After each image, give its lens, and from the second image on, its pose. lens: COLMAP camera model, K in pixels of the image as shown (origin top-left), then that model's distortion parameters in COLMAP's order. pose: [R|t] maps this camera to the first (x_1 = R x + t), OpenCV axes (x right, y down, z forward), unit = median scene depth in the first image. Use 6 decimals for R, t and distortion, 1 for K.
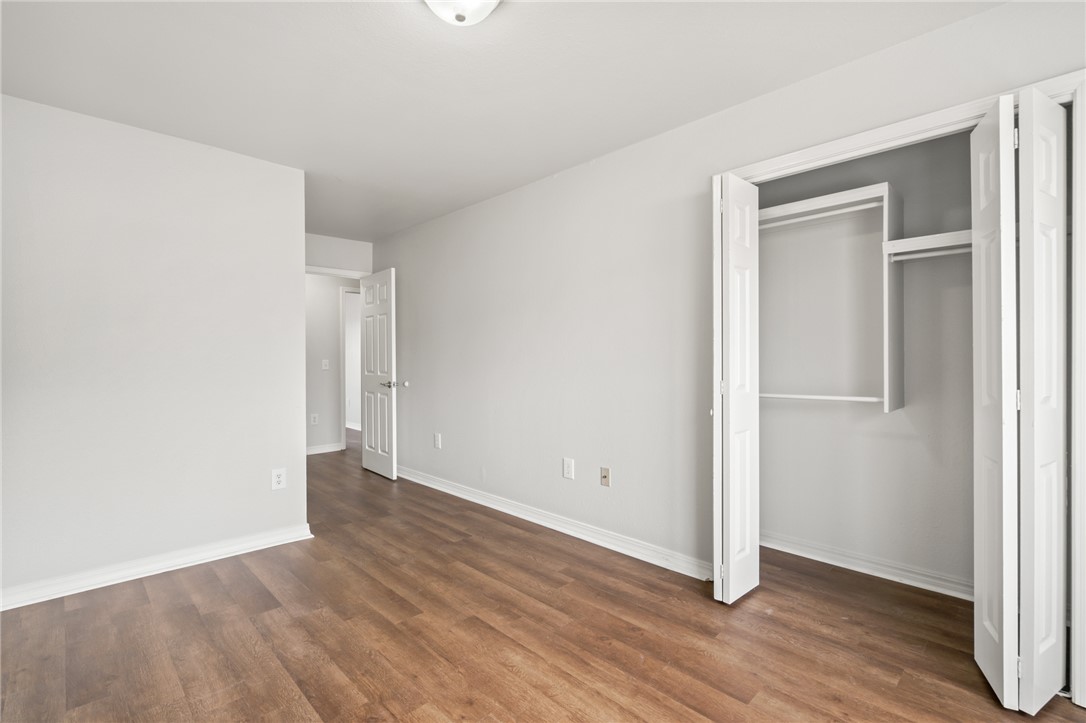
lens RADIAL K [[492.2, 0, 542.0], [0, 492.2, 362.1], [0, 0, 1]] dist [-0.003218, 0.000029]
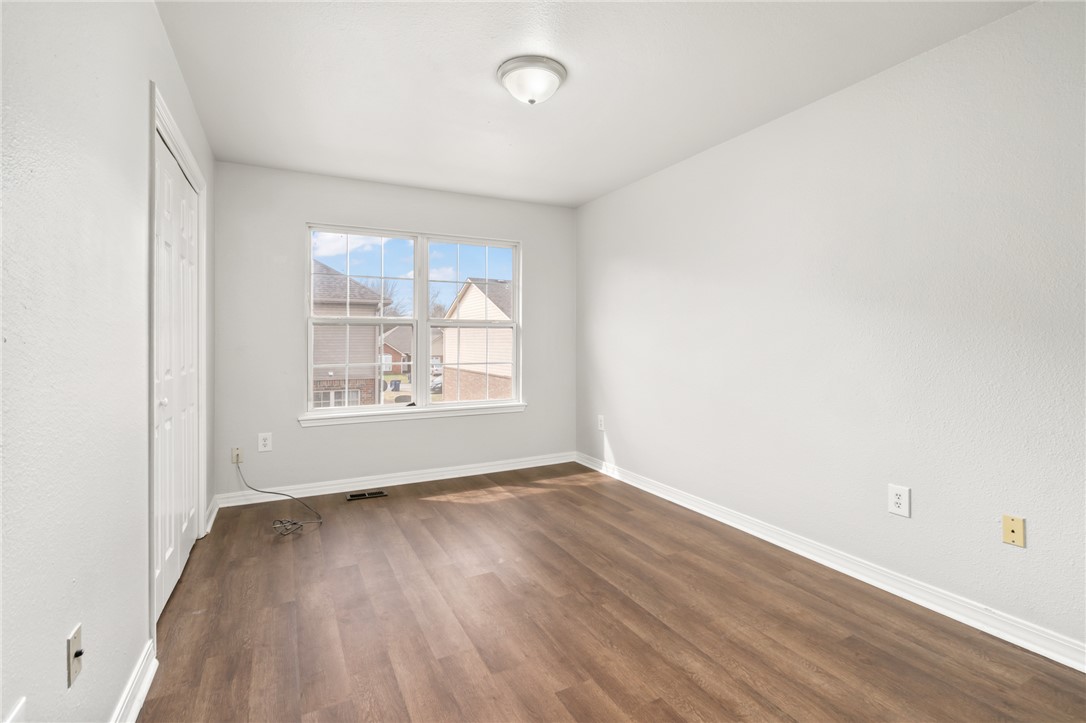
lens RADIAL K [[492.2, 0, 542.0], [0, 492.2, 362.1], [0, 0, 1]] dist [-0.003218, 0.000029]
pose [[-0.956008, -0.005113, 0.293298, -0.485231], [0.010225, 0.998660, 0.050739, -0.008489], [-0.293164, 0.051506, -0.954674, 1.877603]]
